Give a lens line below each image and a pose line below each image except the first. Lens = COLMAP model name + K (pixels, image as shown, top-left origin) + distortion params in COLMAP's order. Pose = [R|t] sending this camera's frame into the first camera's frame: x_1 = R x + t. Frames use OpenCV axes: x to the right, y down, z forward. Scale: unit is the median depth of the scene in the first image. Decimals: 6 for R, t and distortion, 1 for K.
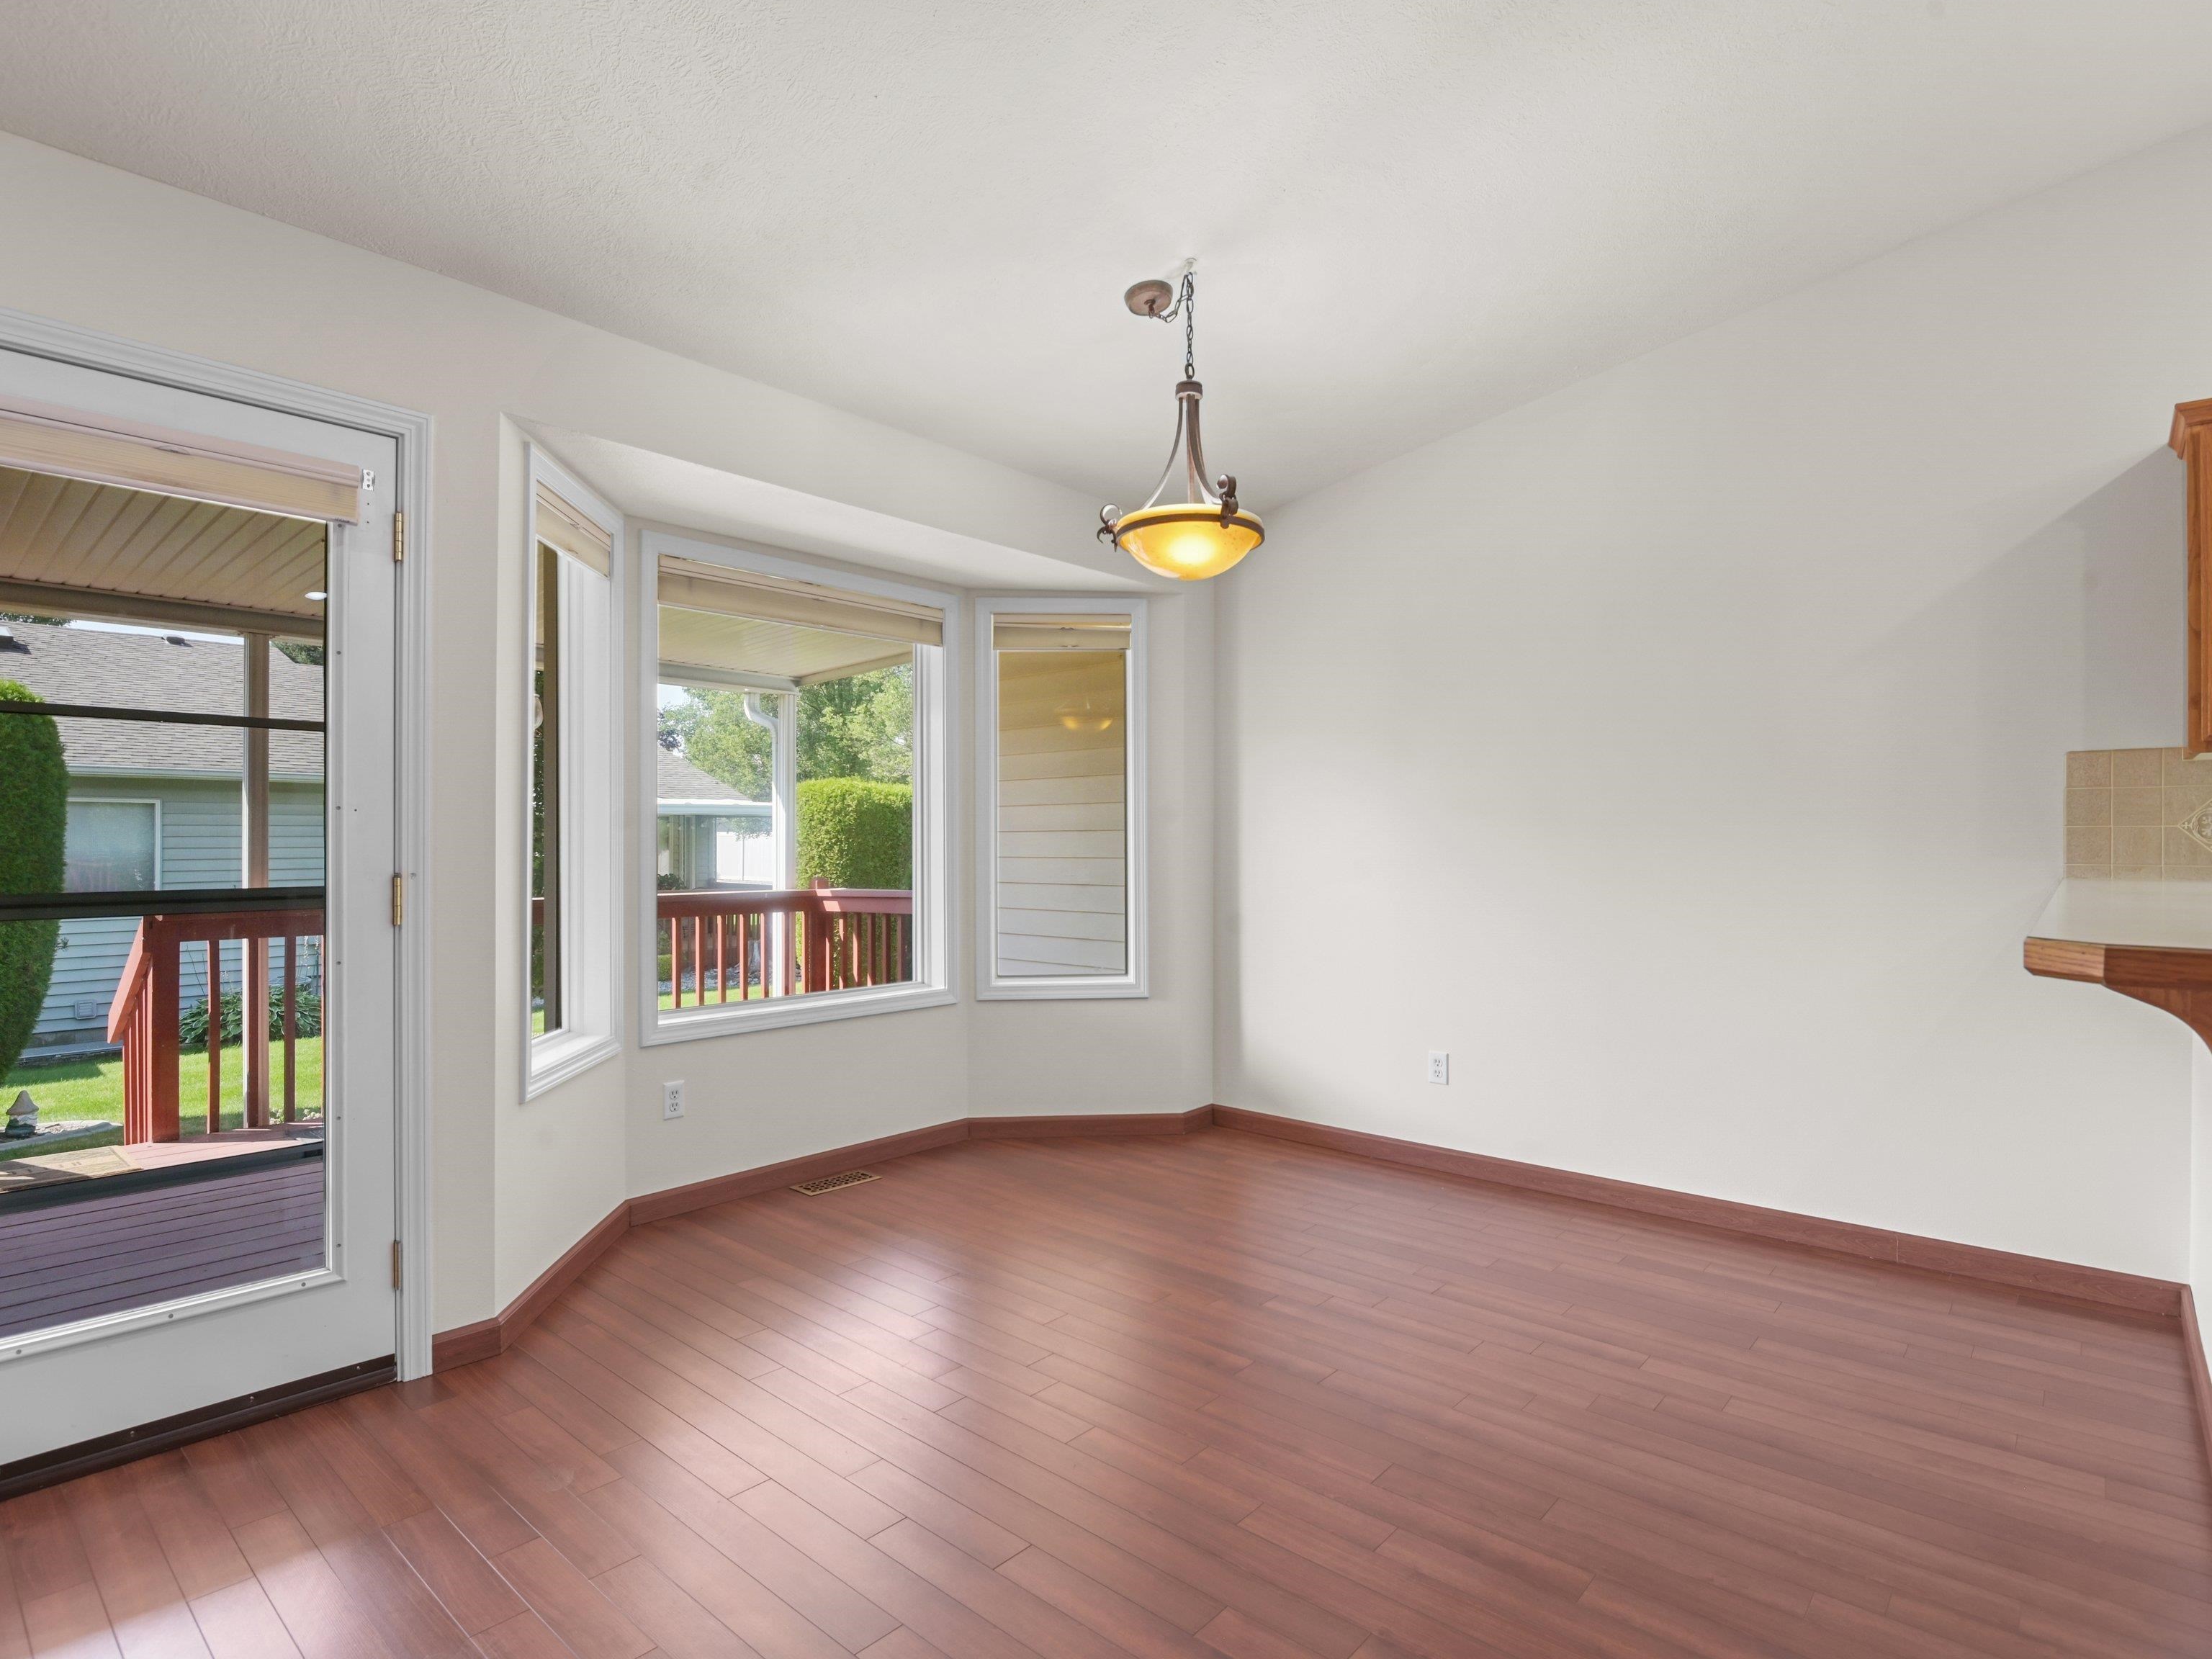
lens RADIAL K [[1148.4, 0, 1088.4], [0, 1148.4, 838.4], [0, 0, 1]] dist [-0.004676, -0.008443]
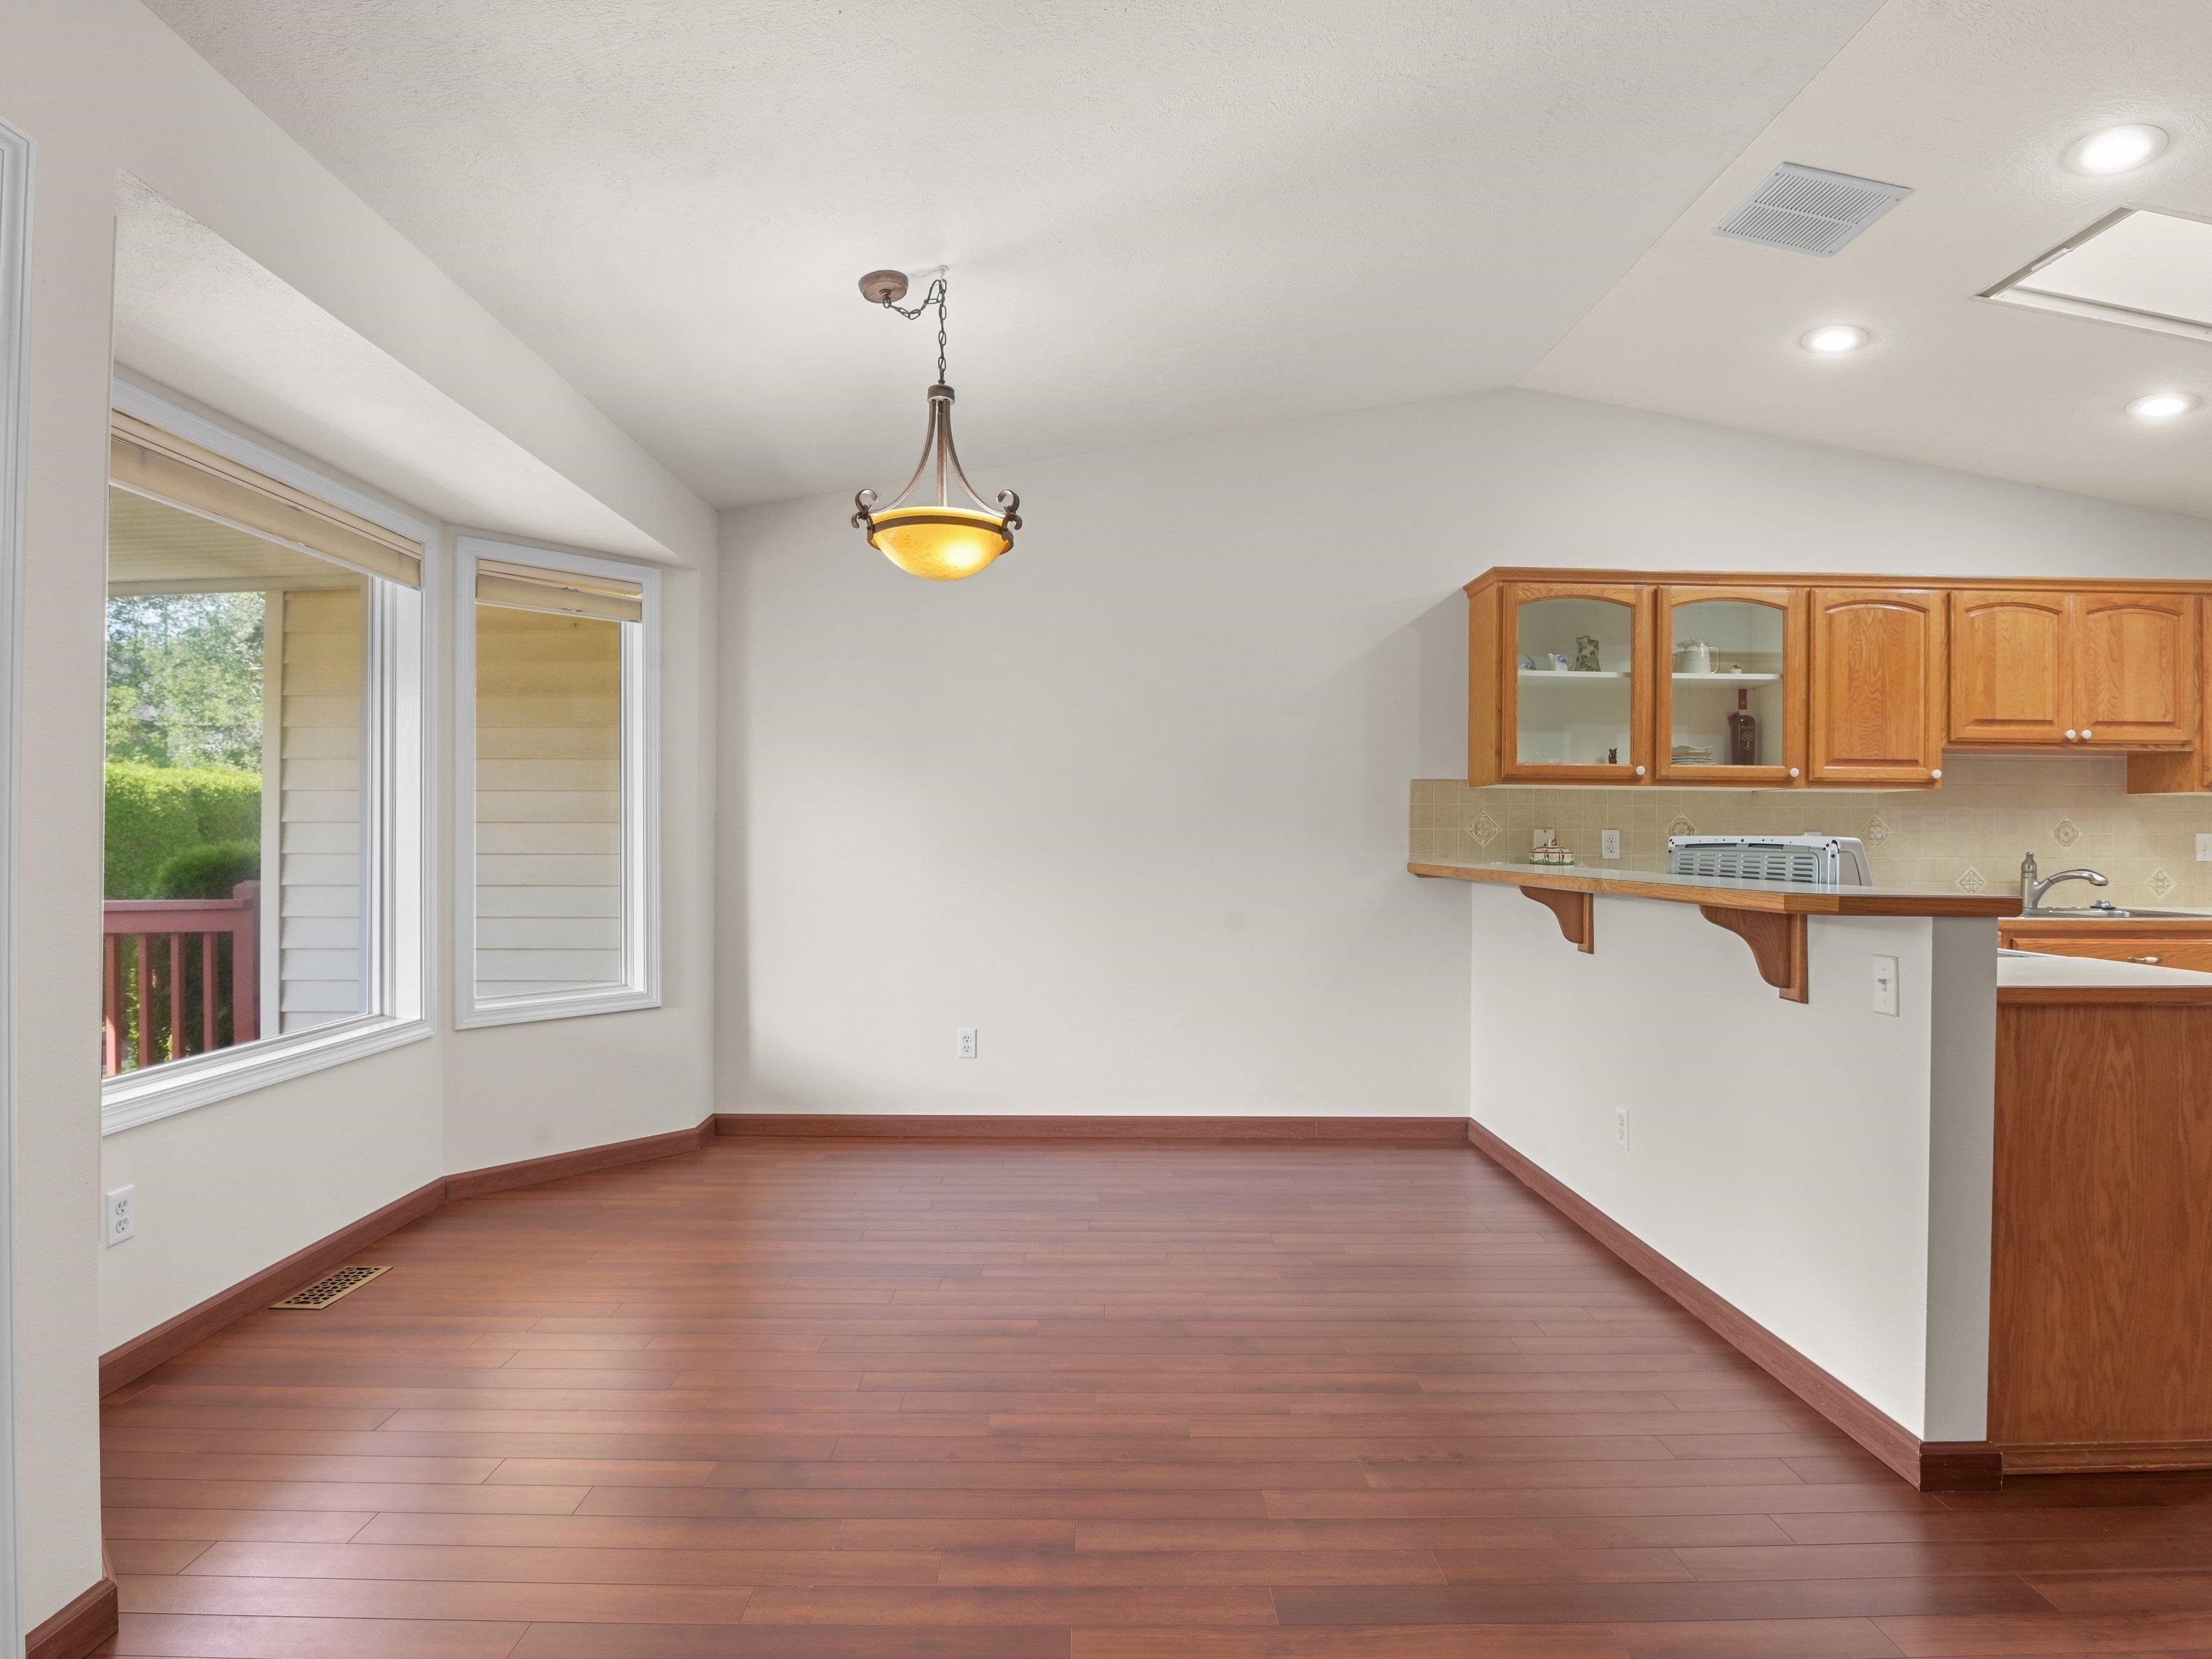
lens RADIAL K [[1148.4, 0, 1096.7], [0, 1148.4, 835.0], [0, 0, 1]] dist [-0.004676, -0.008443]
pose [[0.742990, 0.004314, 0.669288, -0.383899], [-0.005883, 0.999983, 0.000085, 0.000141], [-0.669276, -0.004001, 0.743003, 0.117153]]
